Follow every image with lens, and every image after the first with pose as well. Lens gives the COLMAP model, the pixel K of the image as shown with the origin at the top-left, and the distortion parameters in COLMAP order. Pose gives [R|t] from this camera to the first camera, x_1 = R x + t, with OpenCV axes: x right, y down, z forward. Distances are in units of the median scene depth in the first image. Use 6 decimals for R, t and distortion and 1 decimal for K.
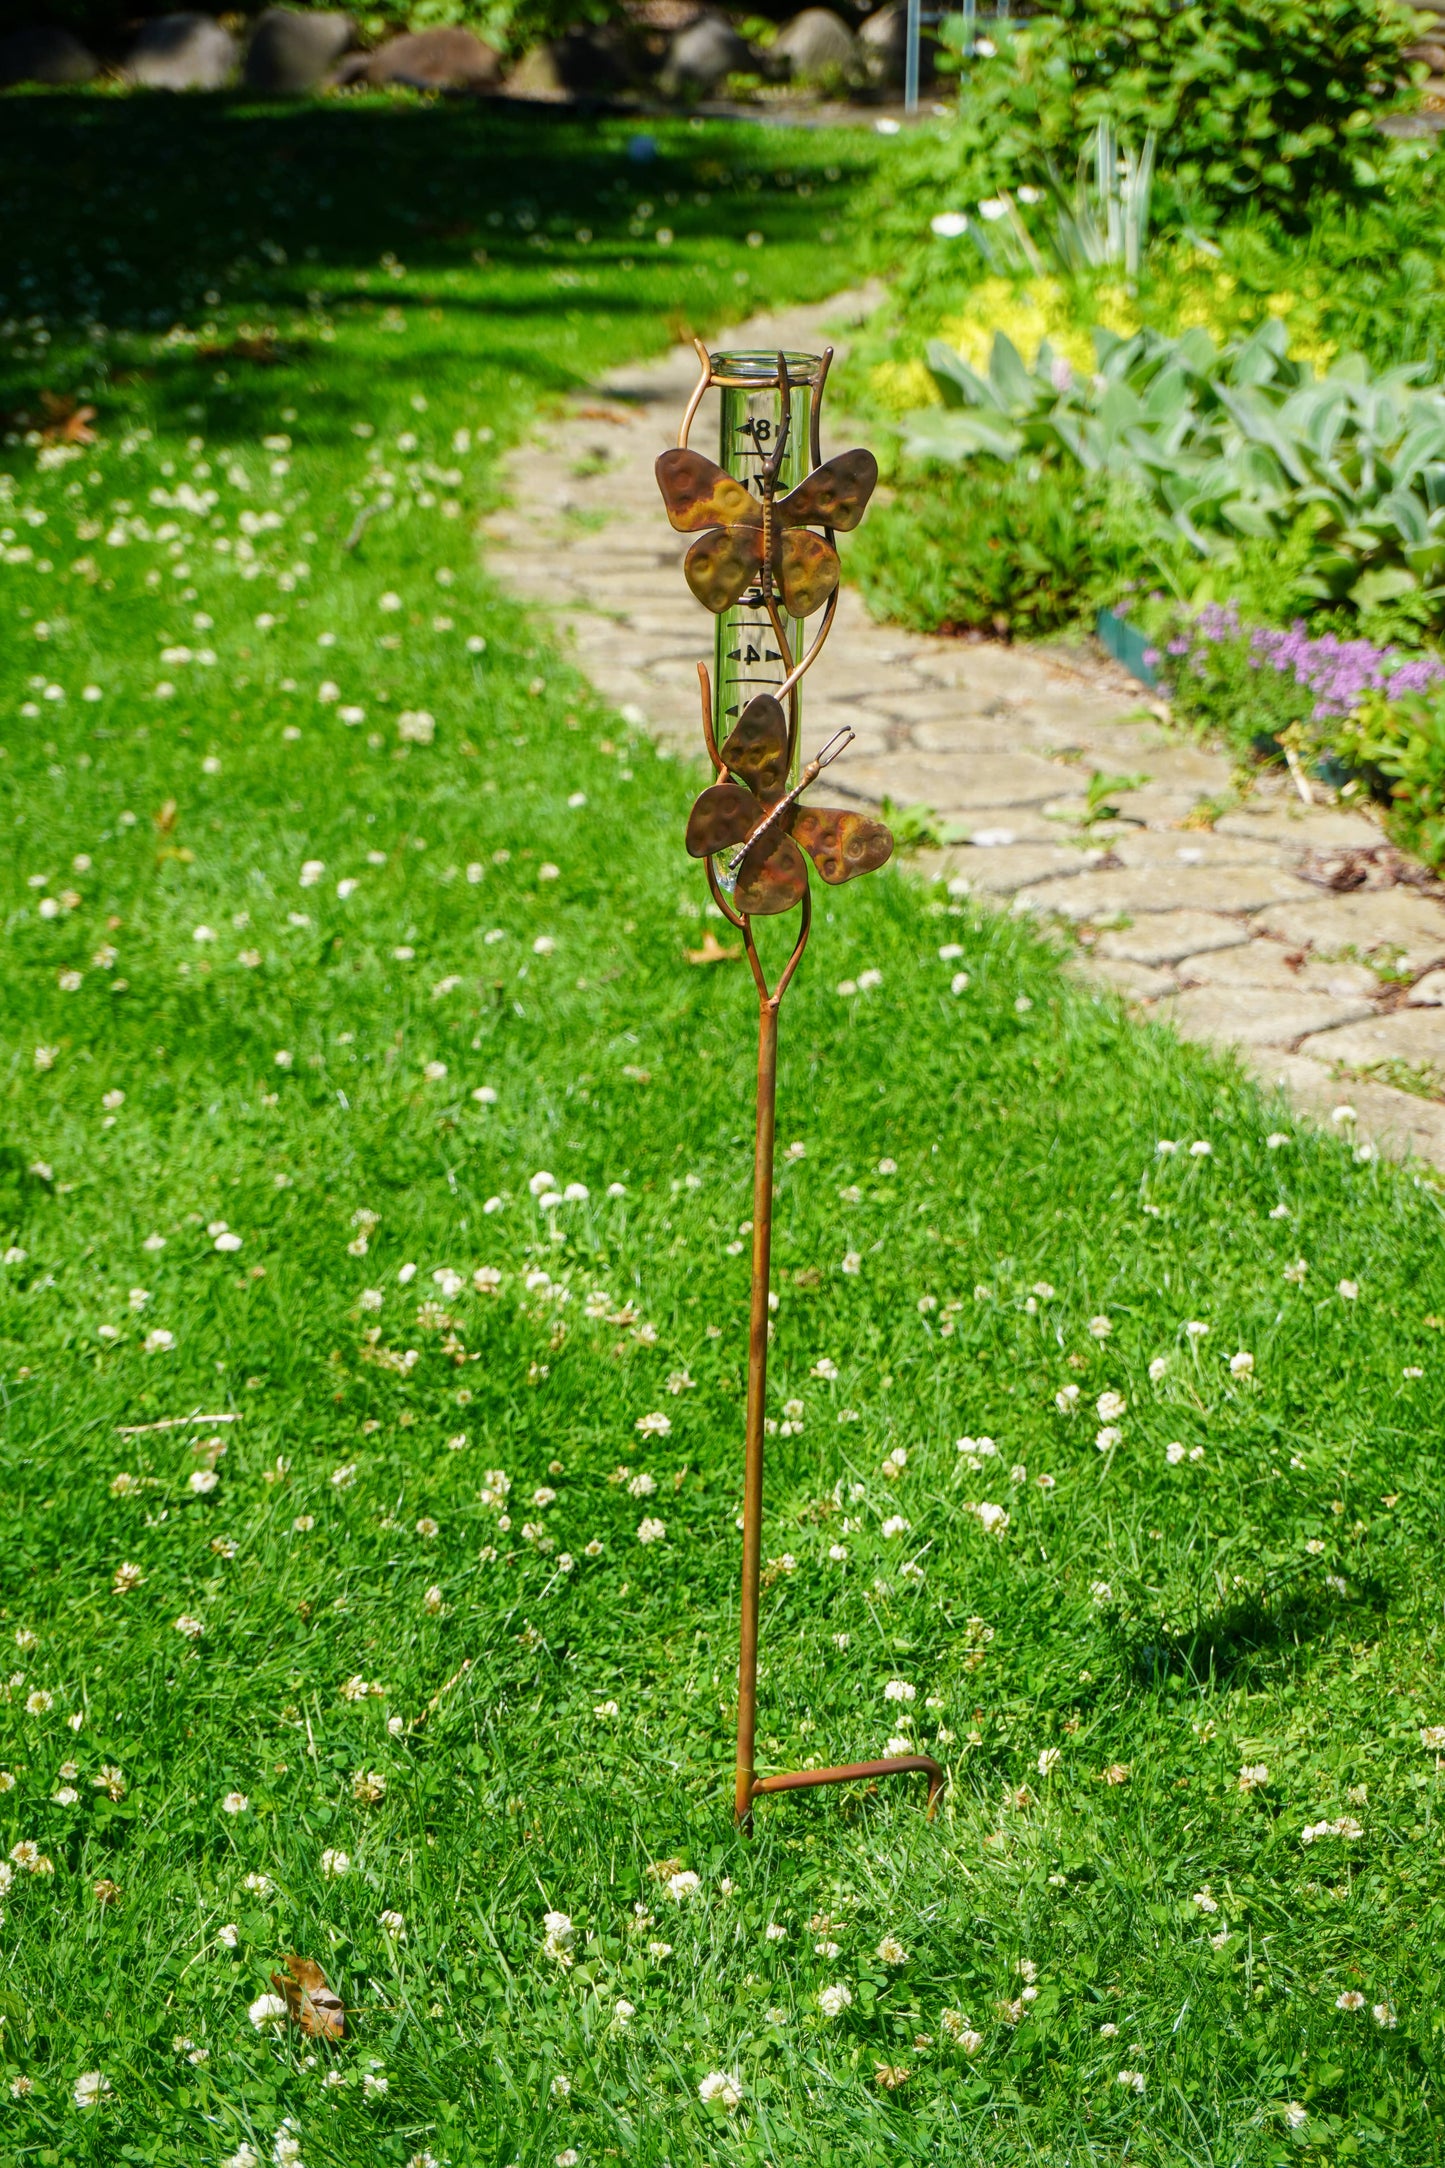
lens RADIAL K [[4641.3, 0, 760.9], [0, 4641.3, 1072.9], [0, 0, 1]] dist [-0.018403, 0.386409]
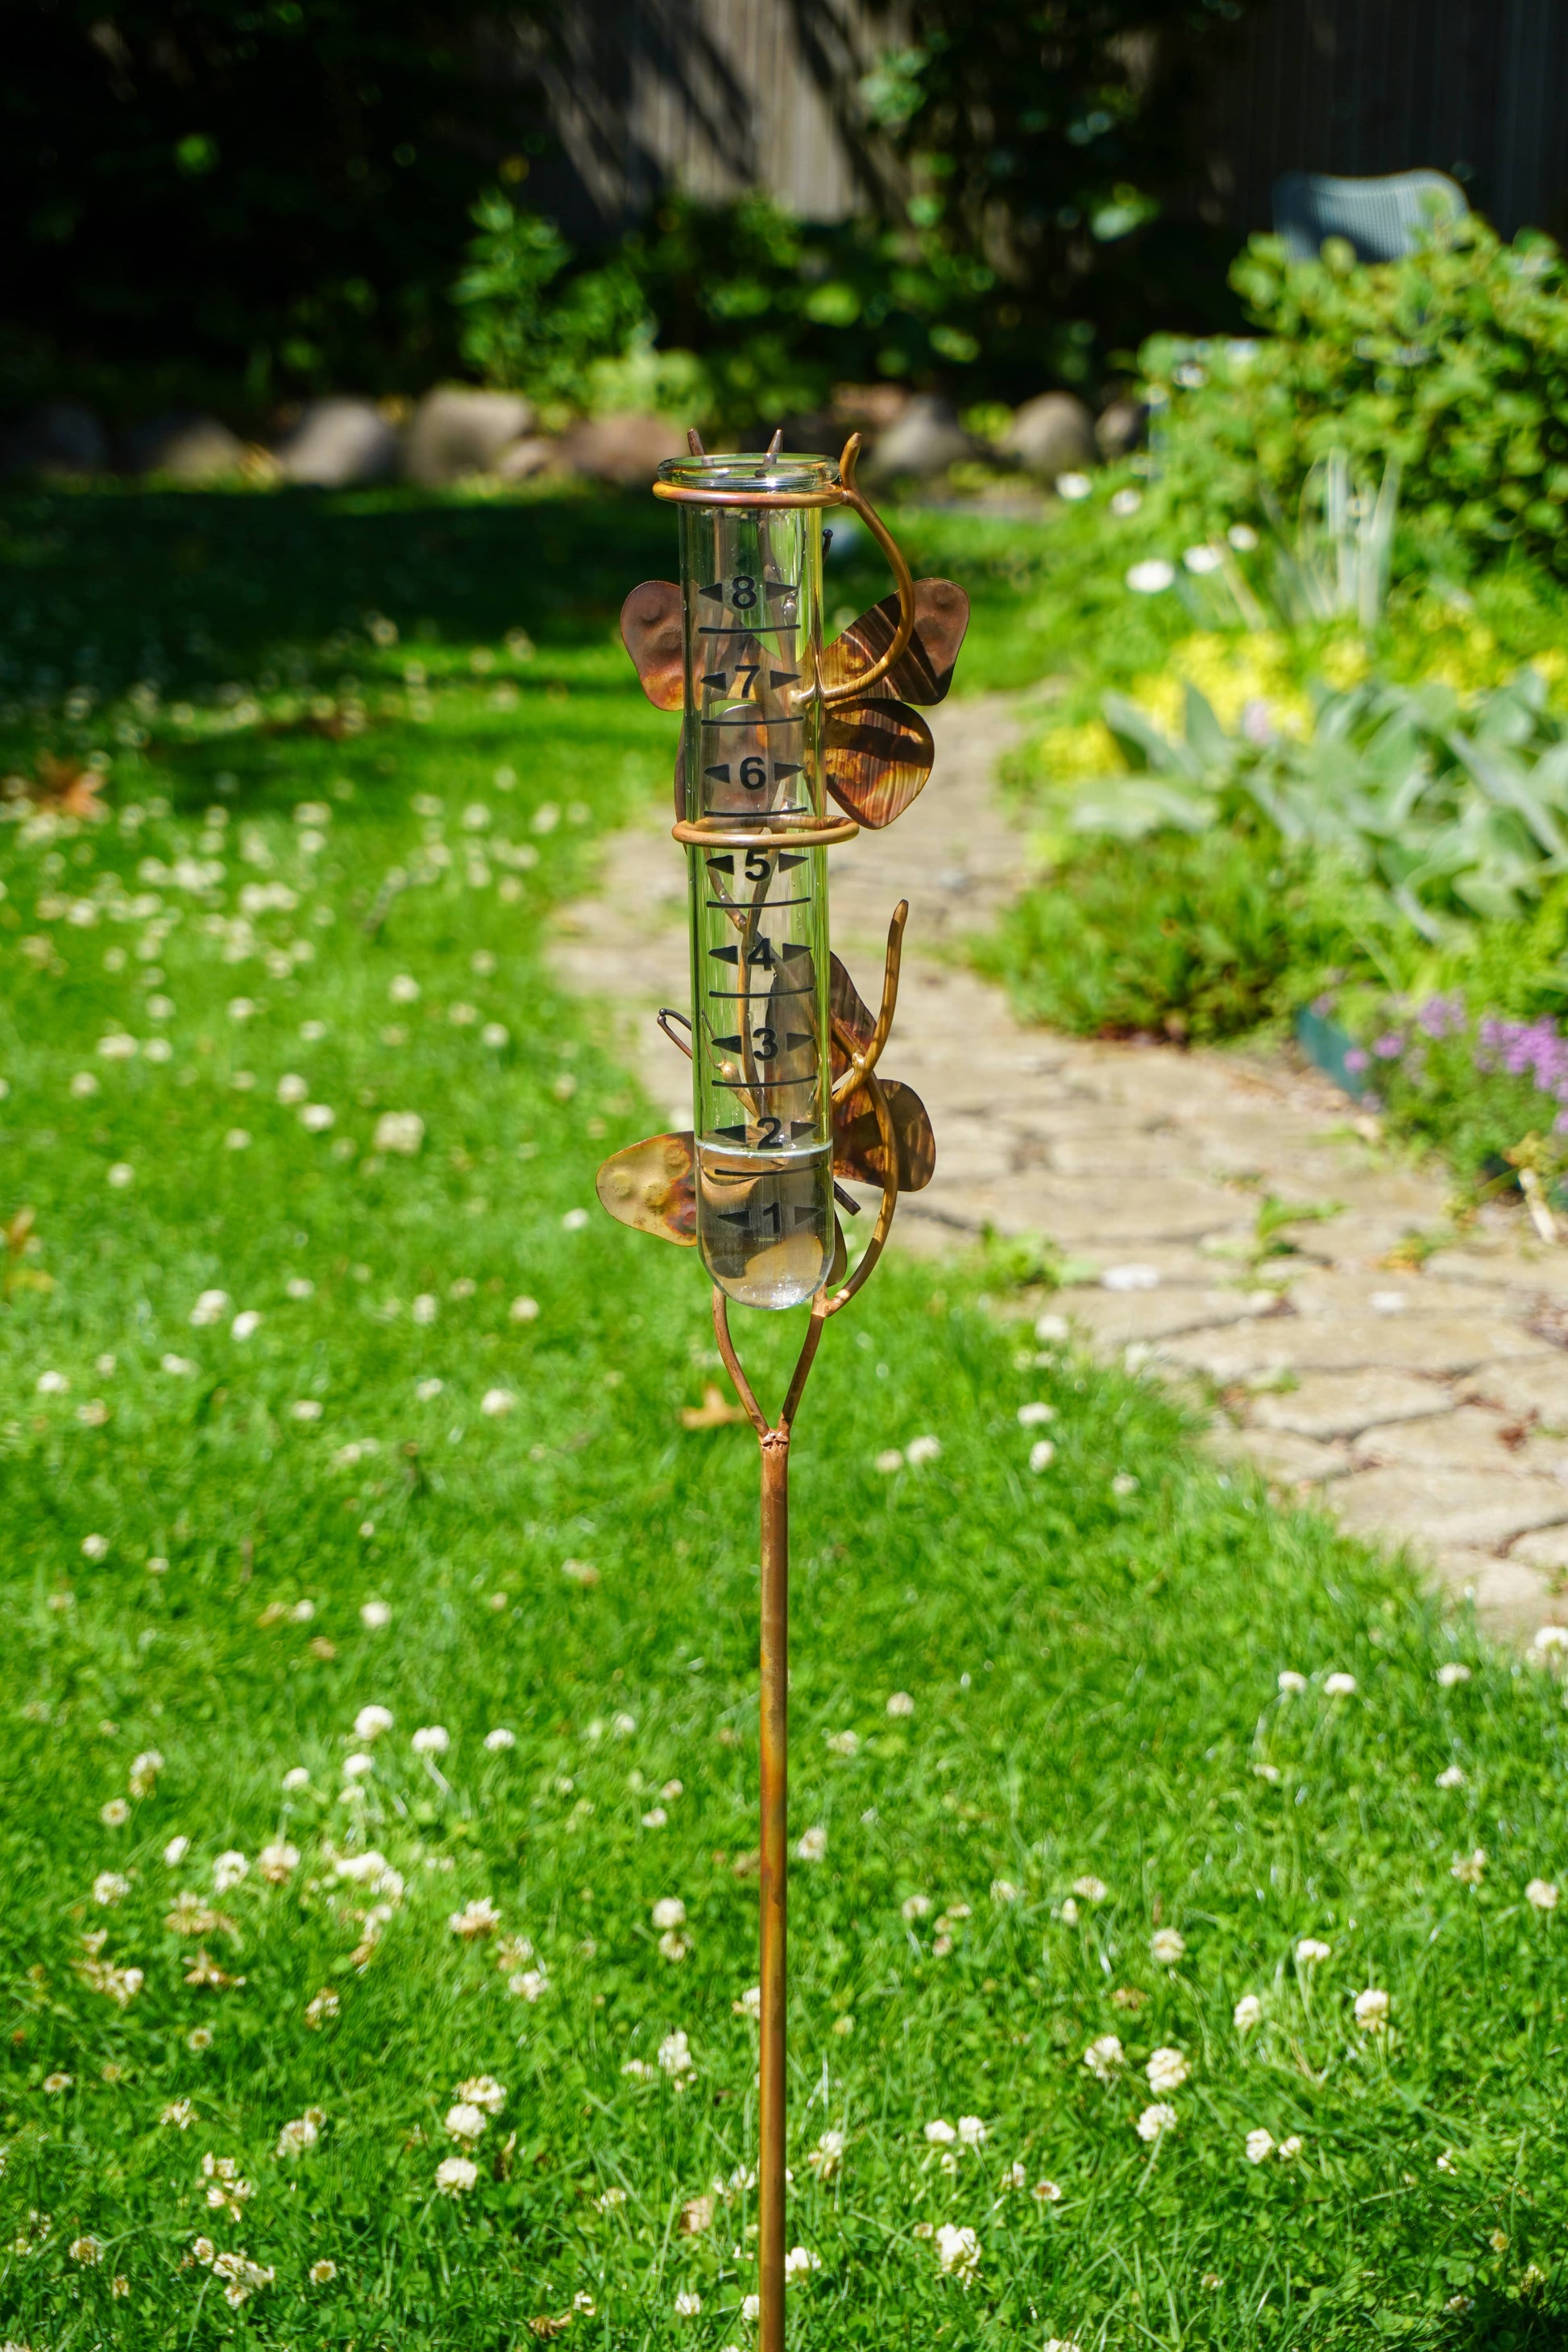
lens RADIAL K [[5035.3, 0, 825.7], [0, 5035.3, 1164.0], [0, 0, 1]] dist [-0.018403, 0.386409]
pose [[0.999015, 0.009082, -0.043446, 0.042054], [-0.012881, 0.996040, -0.087971, 0.005016], [0.042475, 0.088444, 0.995175, 0.200325]]
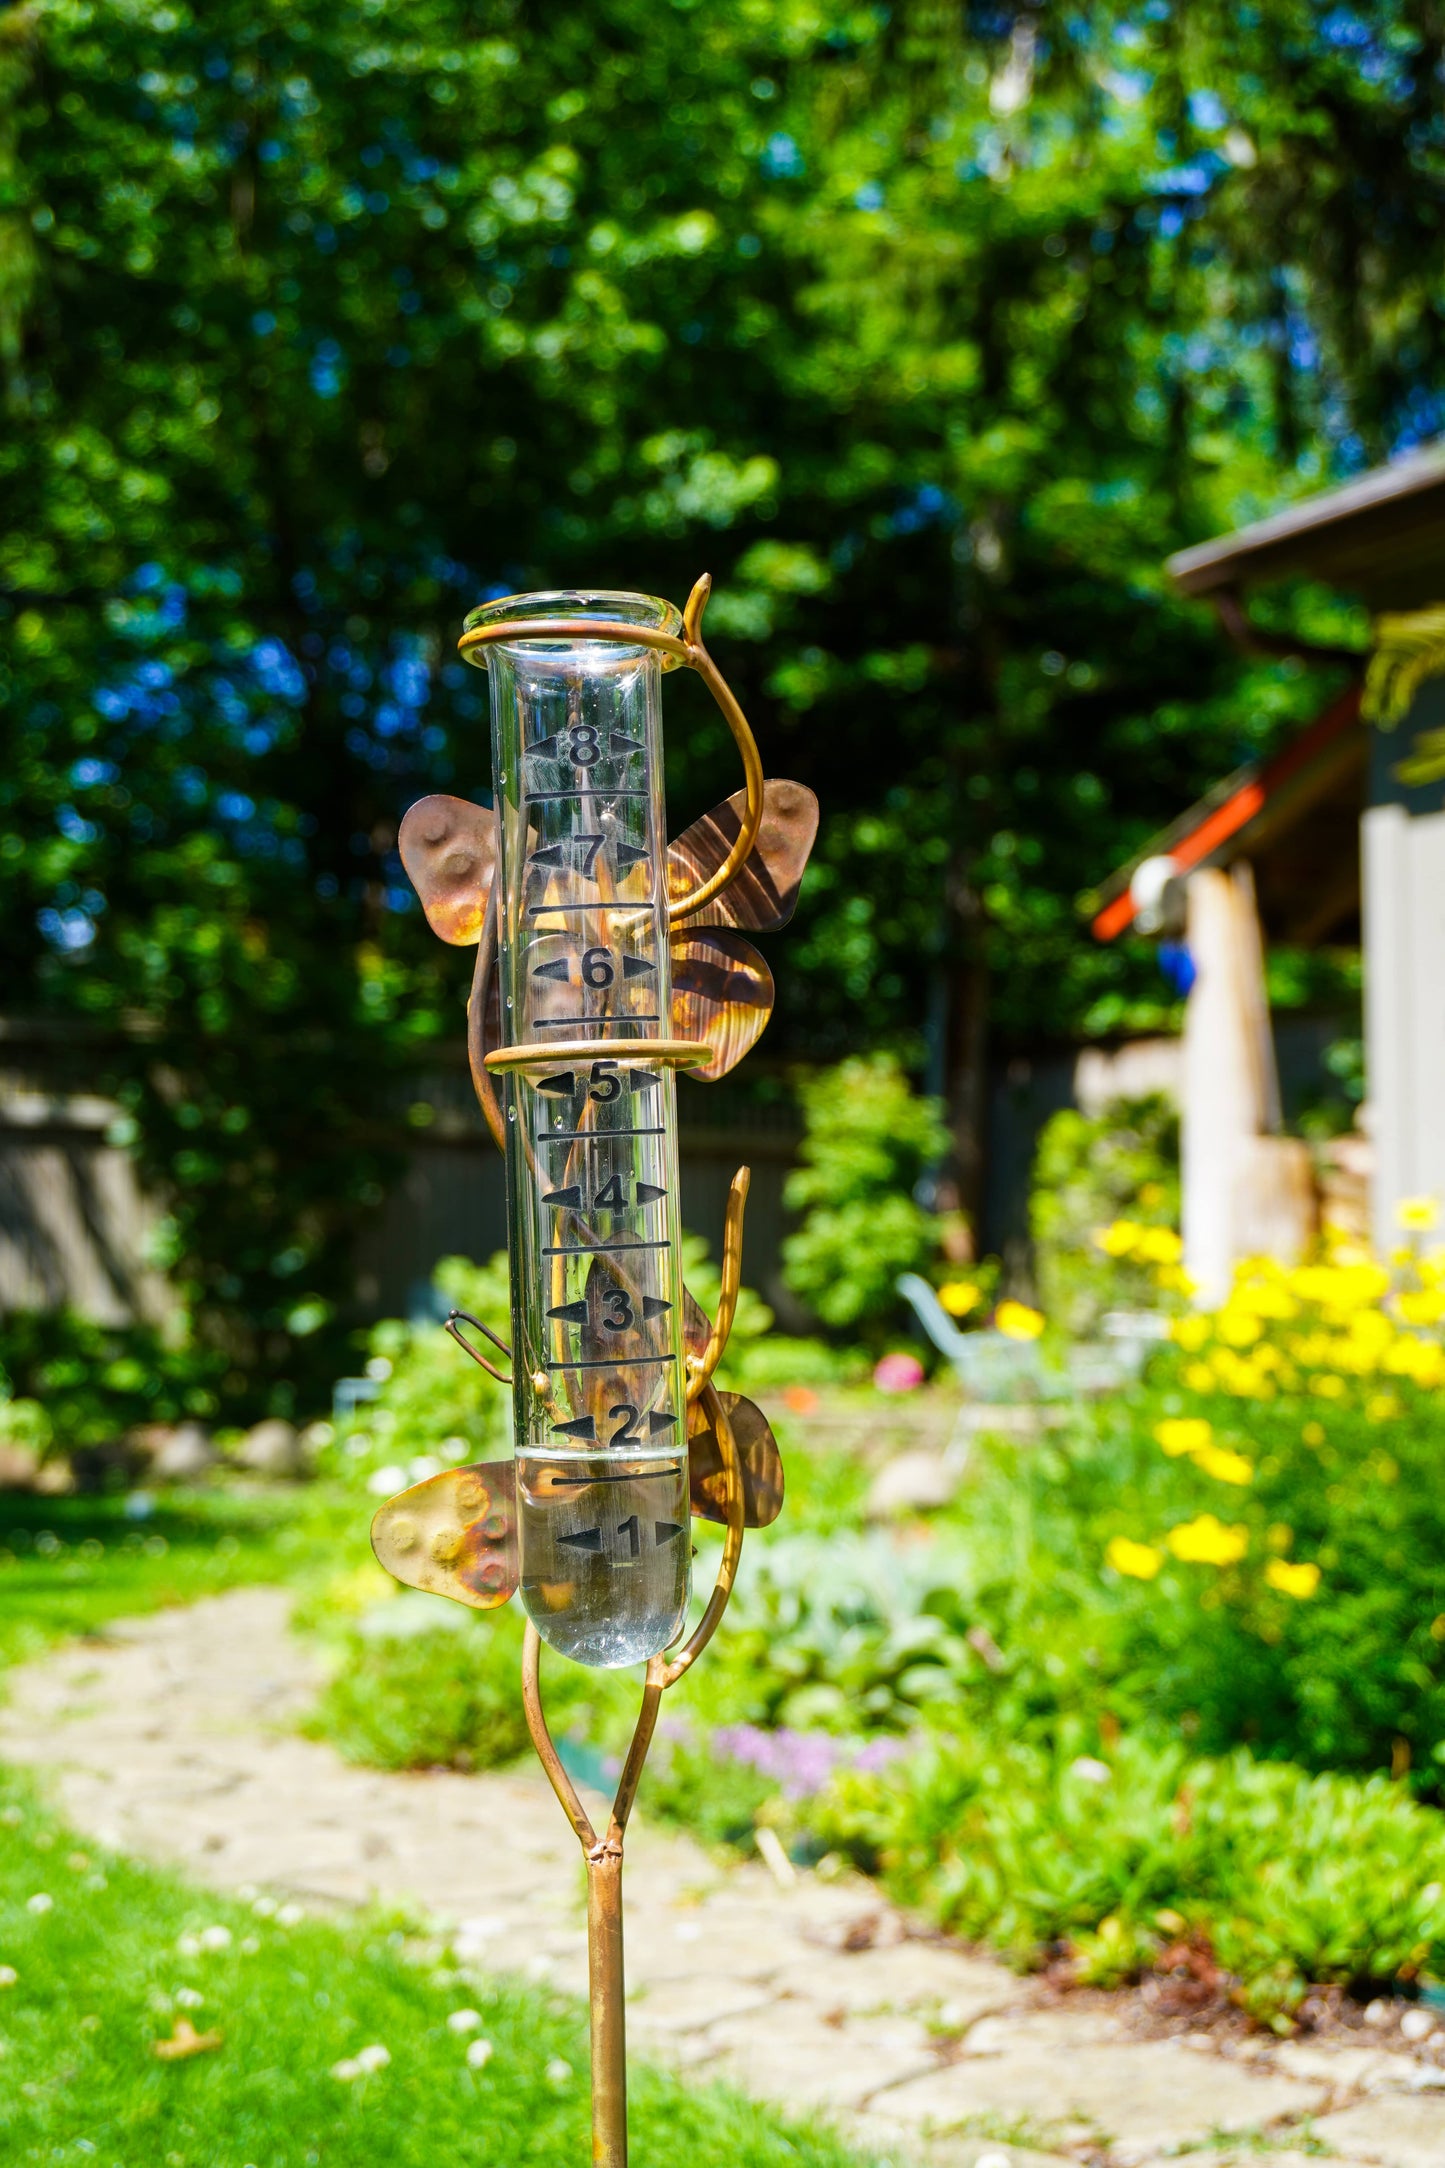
lens RADIAL K [[3016.9, 0, 747.1], [0, 3016.9, 1080.8], [0, 0, 1]] dist [0.025660, 0.068899]
pose [[0.985468, -0.008192, 0.169663, -0.001843], [0.068753, 0.932597, -0.354311, 0.014396], [-0.155325, 0.360827, 0.919607, 0.404270]]
